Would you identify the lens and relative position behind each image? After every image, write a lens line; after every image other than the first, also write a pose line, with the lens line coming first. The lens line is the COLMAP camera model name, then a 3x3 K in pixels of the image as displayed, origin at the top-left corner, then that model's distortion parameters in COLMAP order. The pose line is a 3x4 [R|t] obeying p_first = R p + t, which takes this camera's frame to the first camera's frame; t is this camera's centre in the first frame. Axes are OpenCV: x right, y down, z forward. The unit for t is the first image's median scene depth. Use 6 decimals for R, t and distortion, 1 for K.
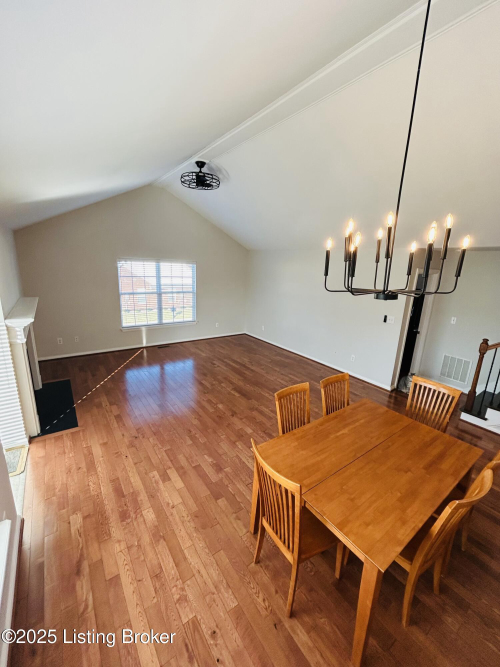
lens RADIAL K [[271.5, 0, 250.0], [0, 271.5, 333.5], [0, 0, 1]] dist [-0.001865, -0.000022]
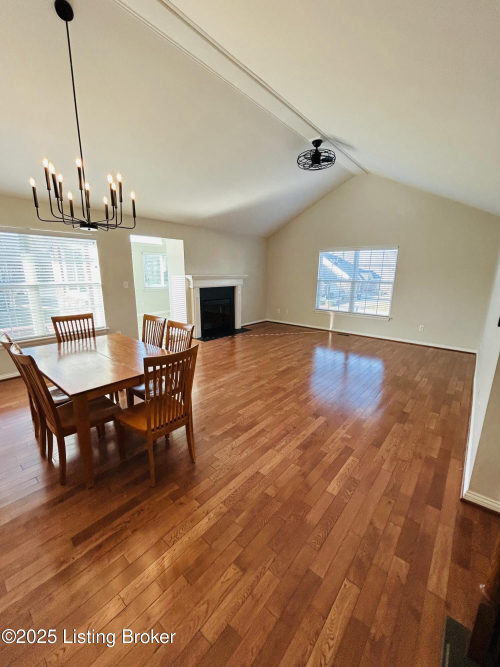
lens RADIAL K [[271.5, 0, 250.0], [0, 271.5, 333.5], [0, 0, 1]] dist [-0.001865, -0.000022]
pose [[0.242738, 0.181291, -0.953002, 0.581970], [-0.238763, 0.963328, 0.122441, 0.004716], [0.940250, 0.197820, 0.277122, 0.414206]]
